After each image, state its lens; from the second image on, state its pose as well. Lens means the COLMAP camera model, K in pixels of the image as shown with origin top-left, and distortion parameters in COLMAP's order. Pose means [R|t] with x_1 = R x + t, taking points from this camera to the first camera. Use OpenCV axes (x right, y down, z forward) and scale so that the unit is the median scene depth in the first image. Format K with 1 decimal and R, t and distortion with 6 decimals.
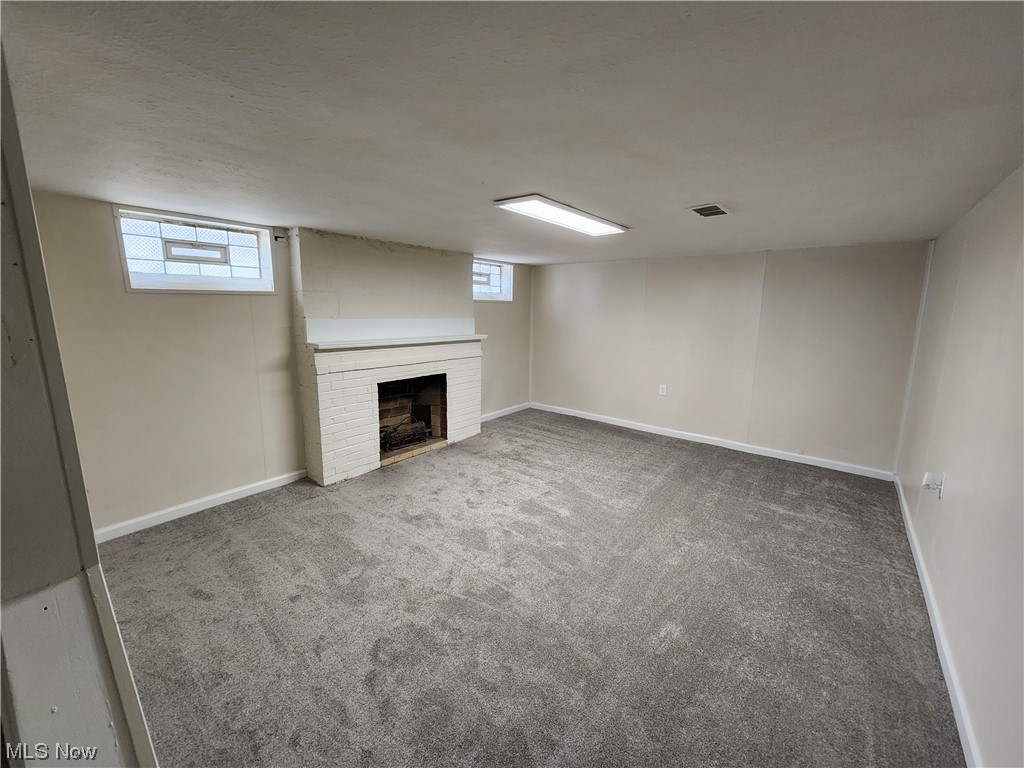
lens RADIAL K [[420.5, 0, 513.7], [0, 420.5, 378.5], [0, 0, 1]] dist [-0.004782, -0.000110]
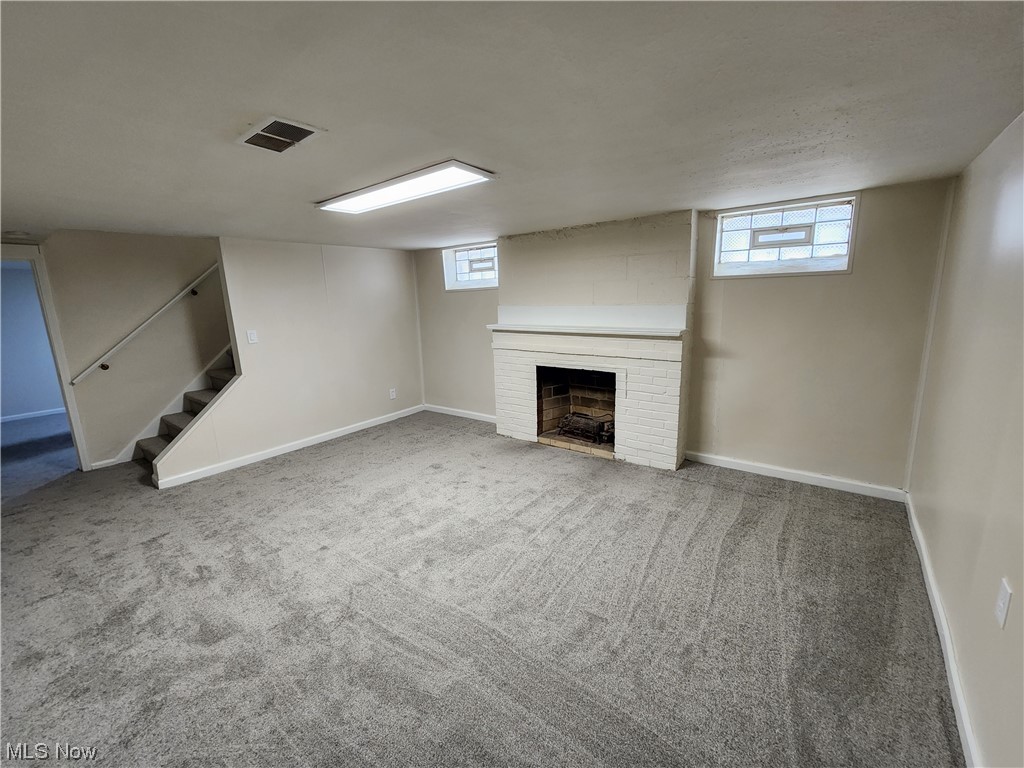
lens RADIAL K [[420.5, 0, 513.7], [0, 420.5, 378.5], [0, 0, 1]] dist [-0.004782, -0.000110]
pose [[0.008250, 0.178340, -0.983934, 0.654673], [-0.133481, 0.975358, 0.175667, -0.121174], [0.991017, 0.129888, 0.031852, 0.788804]]
